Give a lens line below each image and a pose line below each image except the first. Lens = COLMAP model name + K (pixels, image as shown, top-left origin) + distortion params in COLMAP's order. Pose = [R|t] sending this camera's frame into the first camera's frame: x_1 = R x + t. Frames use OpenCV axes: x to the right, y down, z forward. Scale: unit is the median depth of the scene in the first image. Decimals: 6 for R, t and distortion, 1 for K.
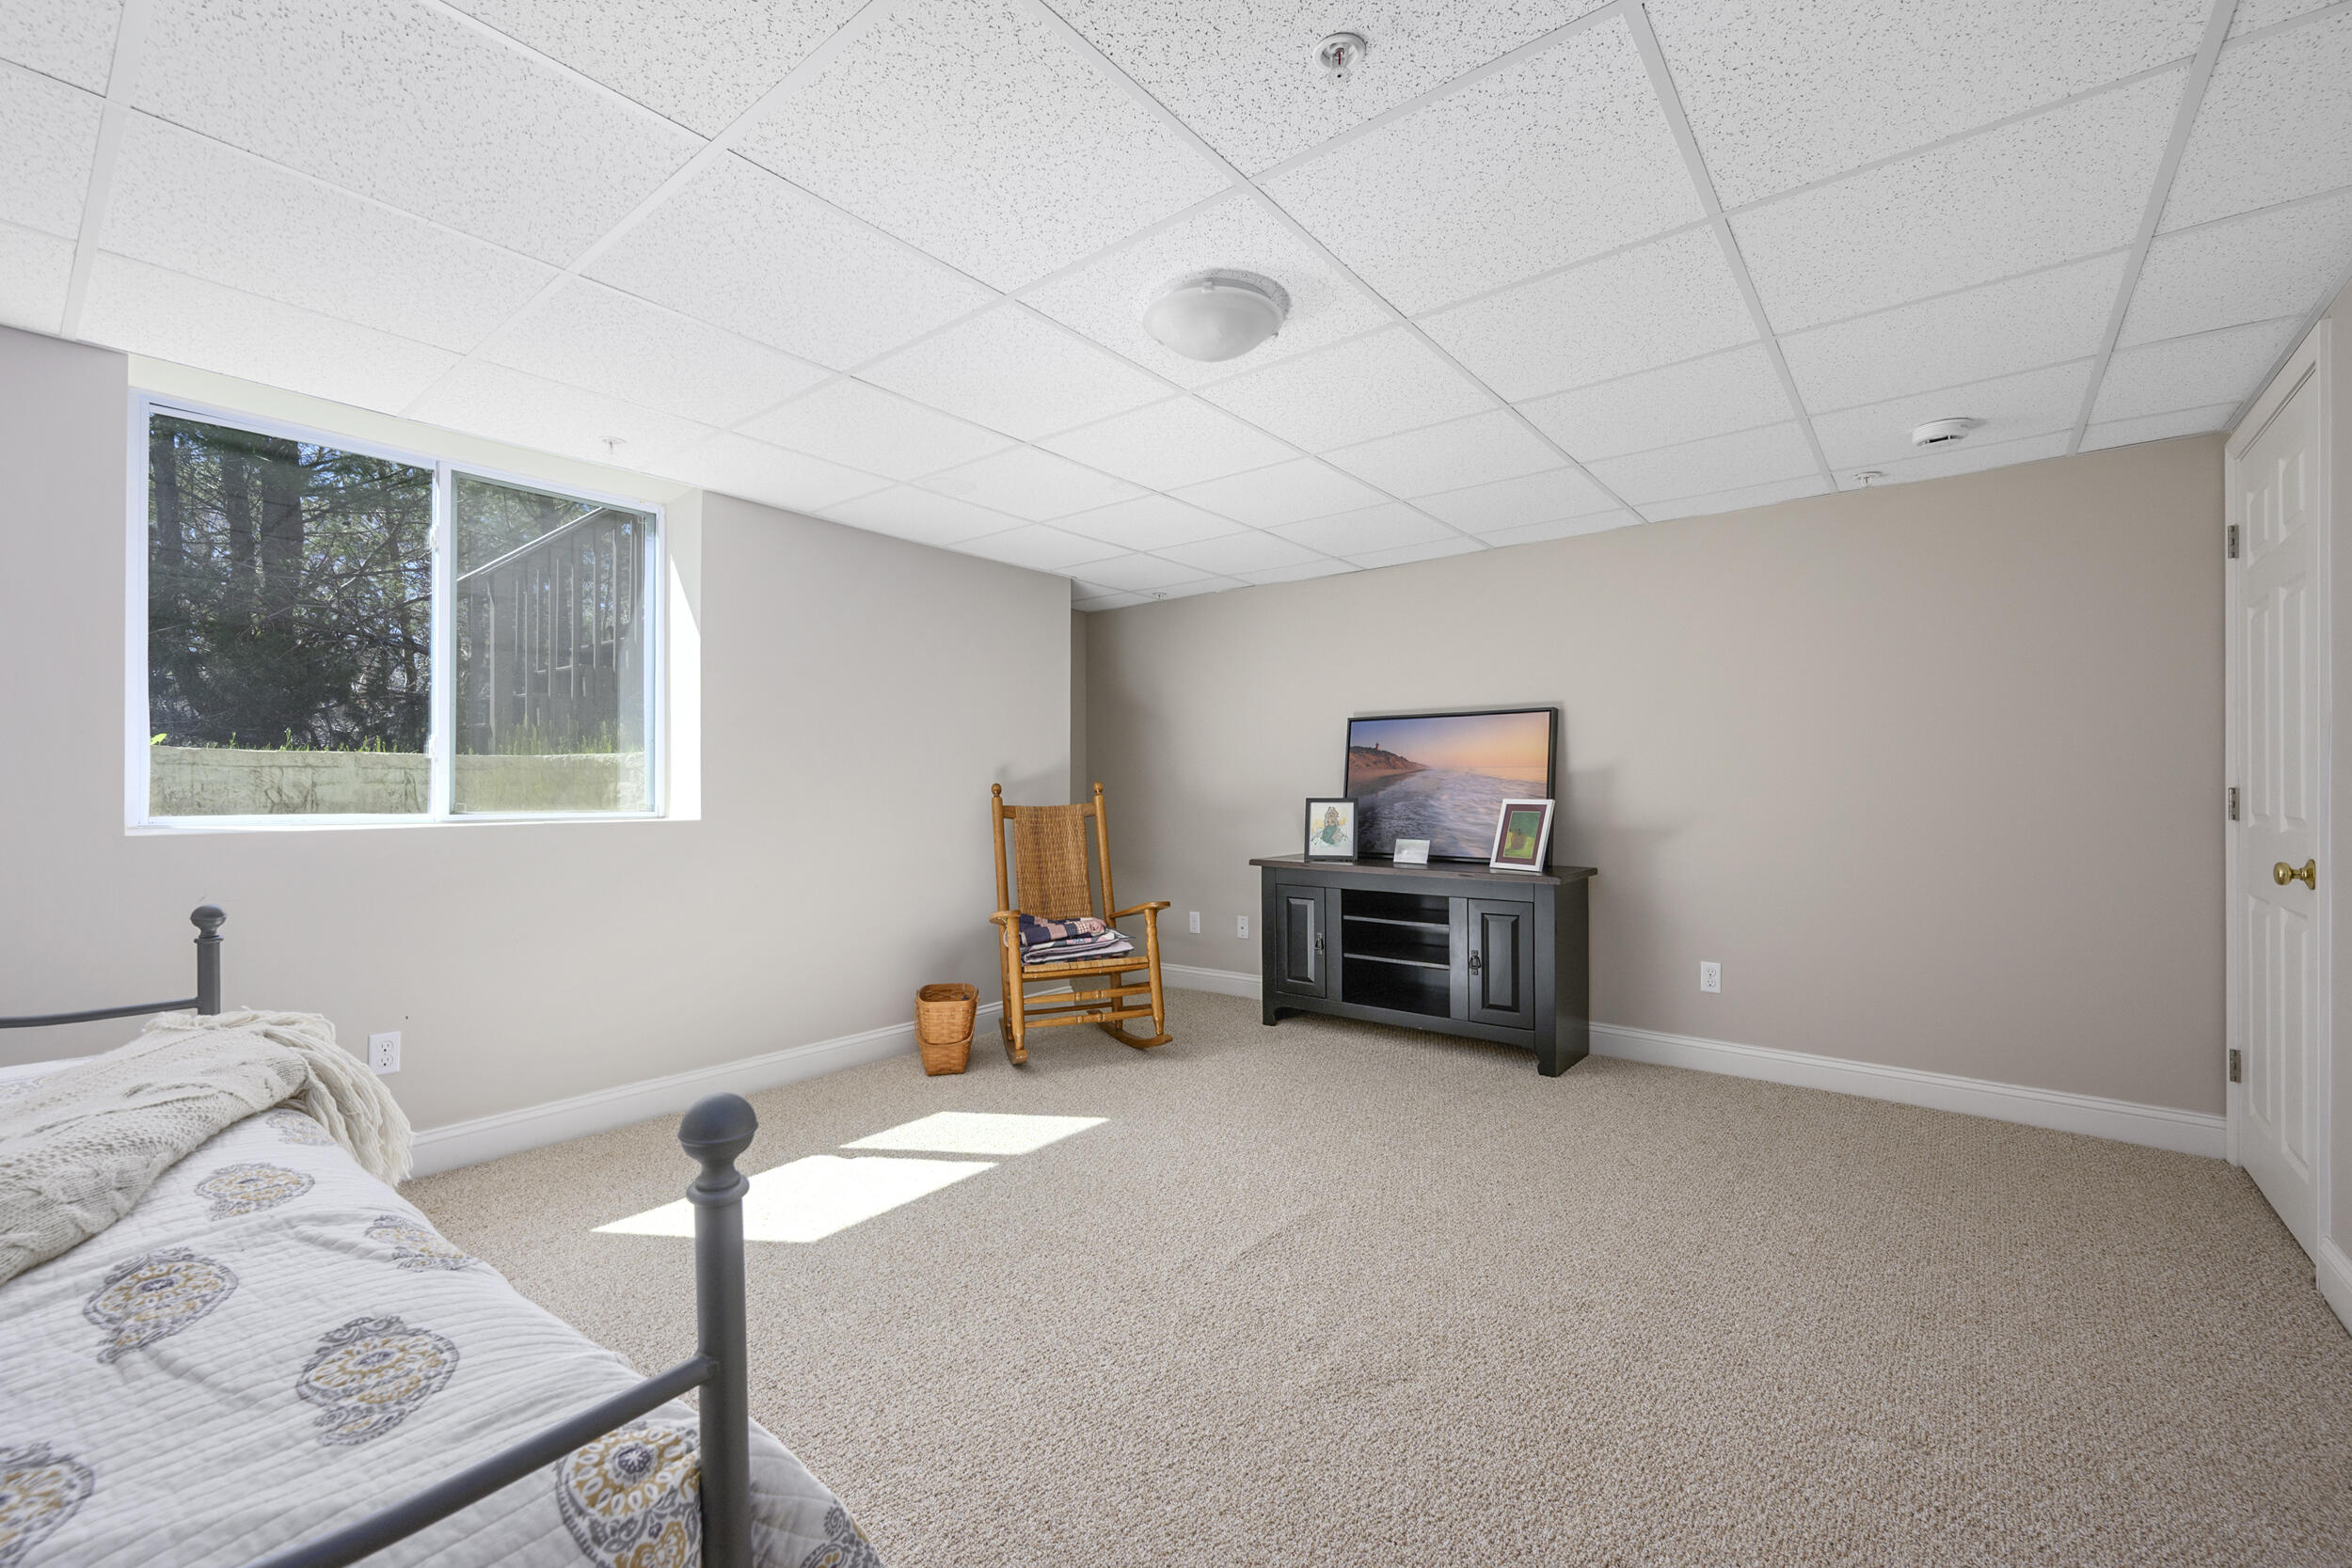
lens RADIAL K [[991.6, 0, 1185.1], [0, 991.6, 787.0], [0, 0, 1]] dist [-0.003479, -0.000195]
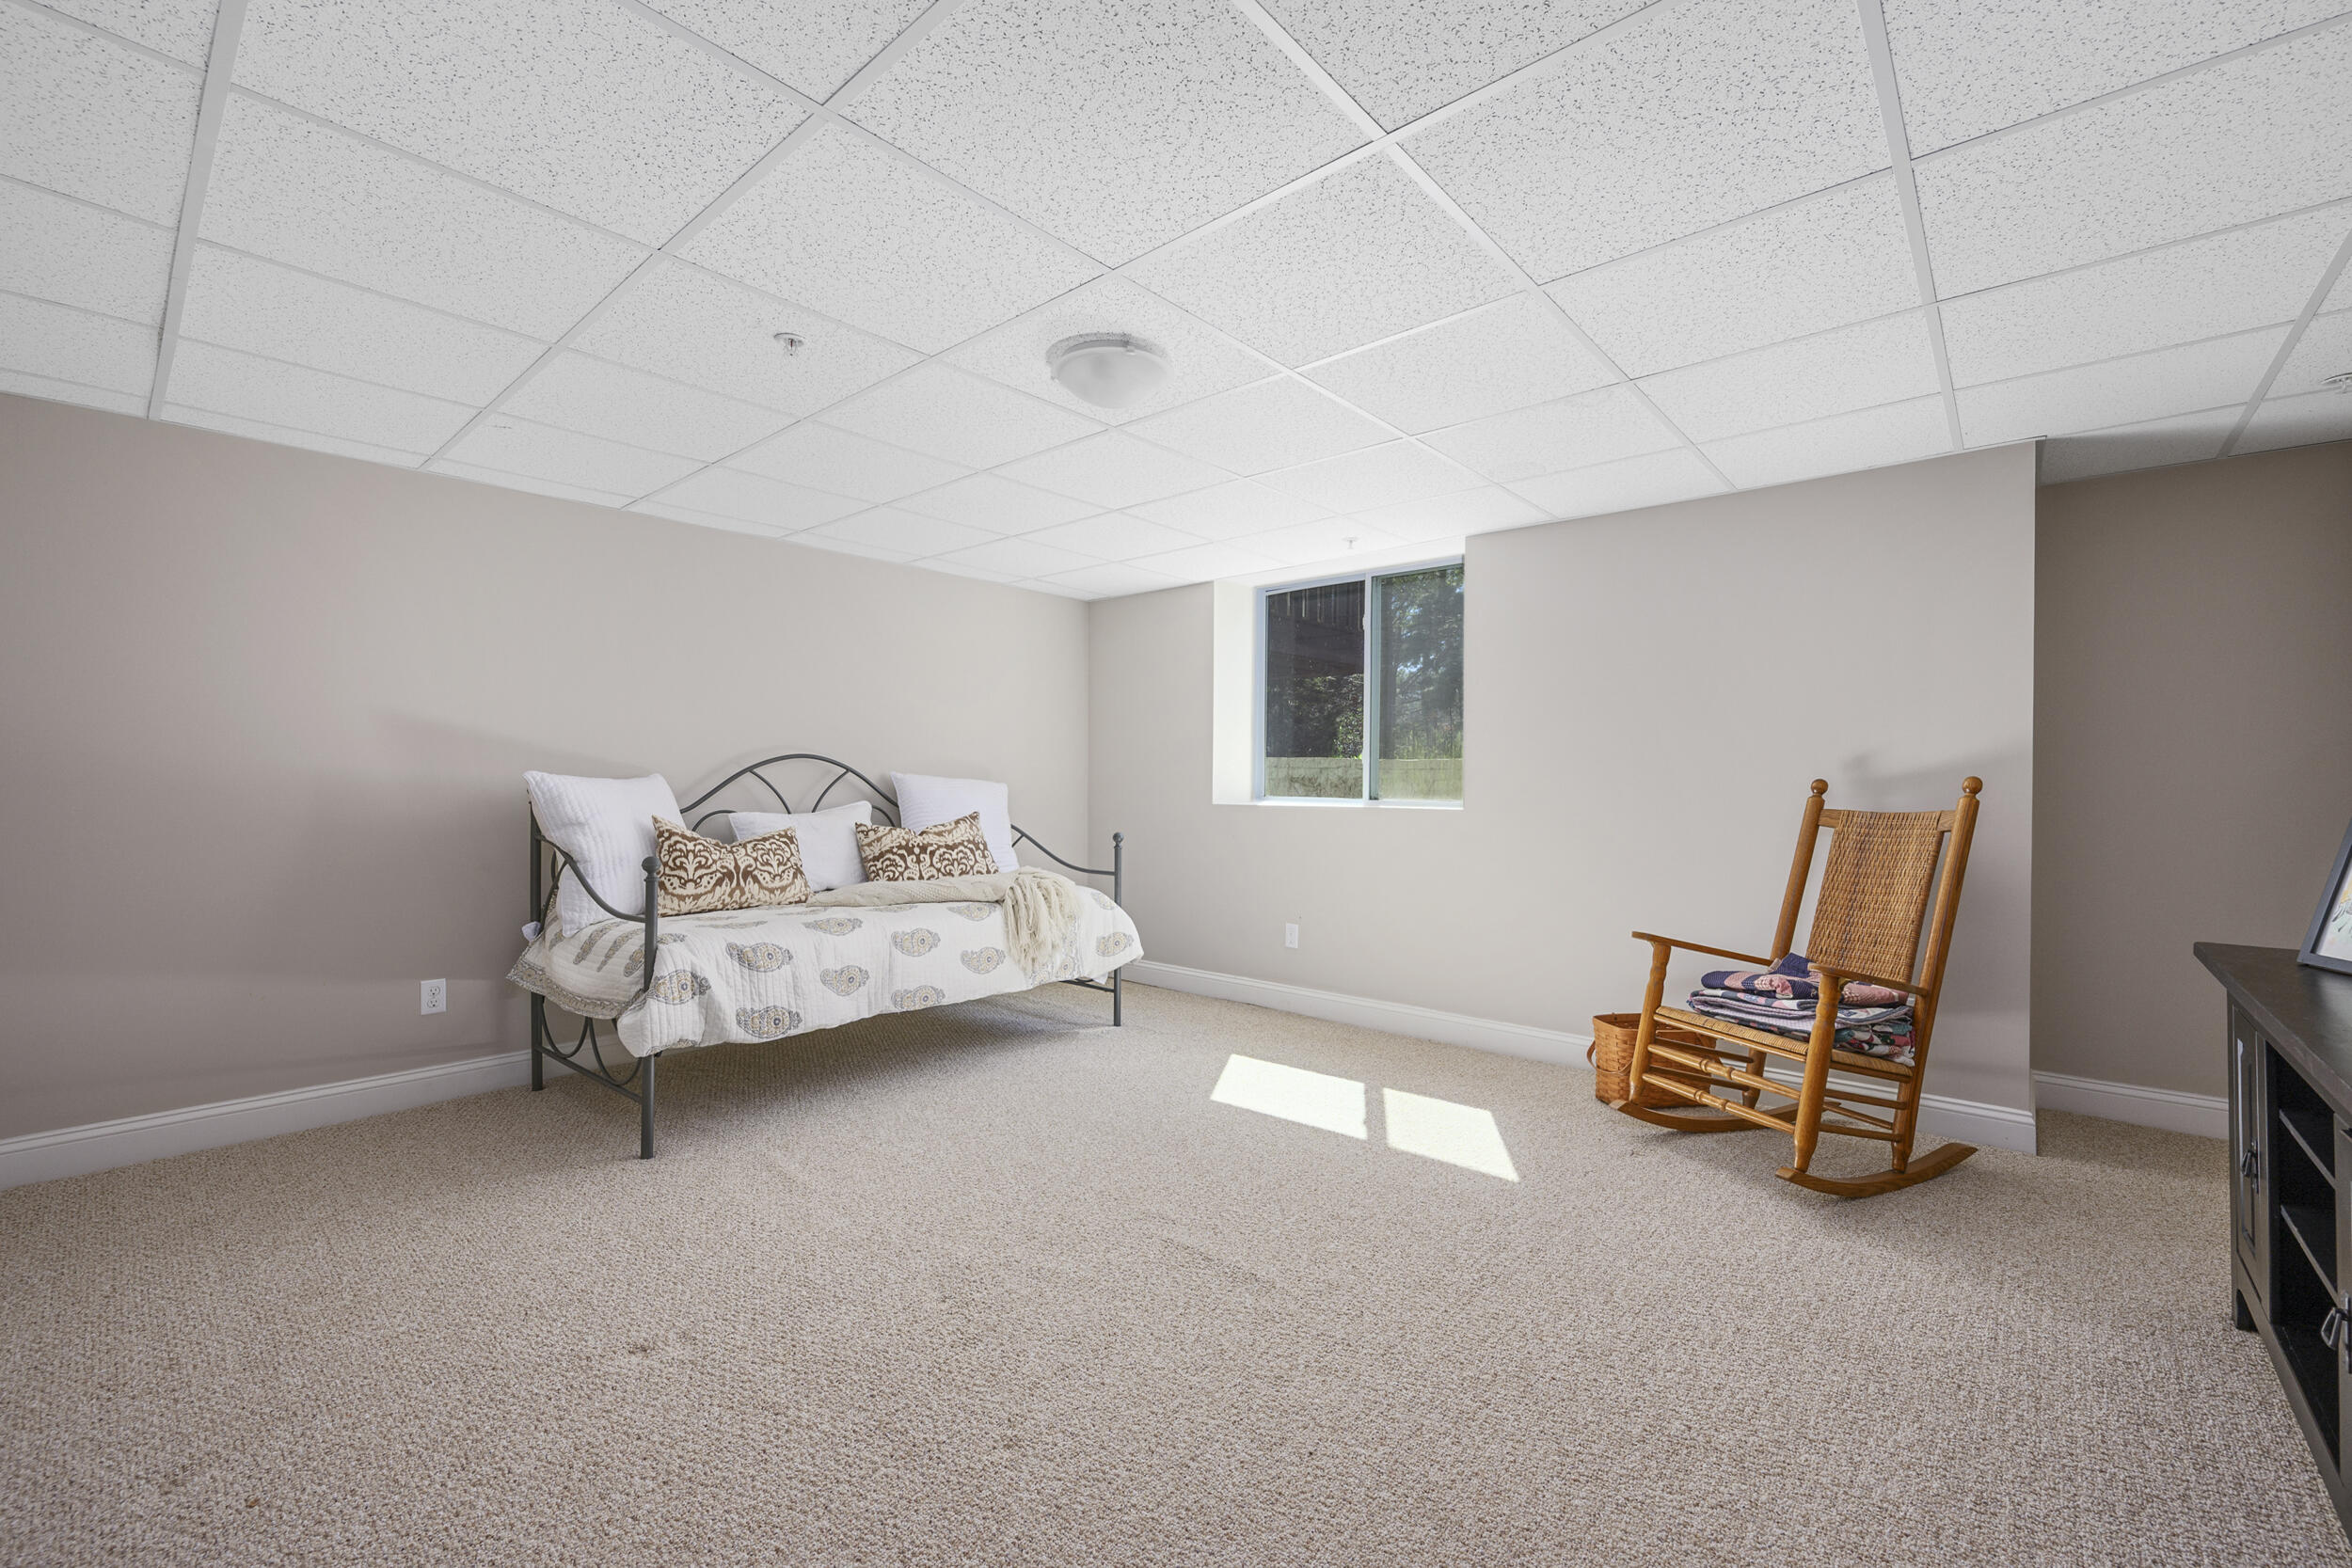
lens RADIAL K [[991.6, 0, 1185.1], [0, 991.6, 776.5], [0, 0, 1]] dist [-0.003479, -0.000195]
pose [[-0.073649, -0.000628, -0.997284, 0.795054], [0.000259, 1.000000, -0.000649, -0.005847], [0.997284, -0.000306, -0.073649, 0.802891]]
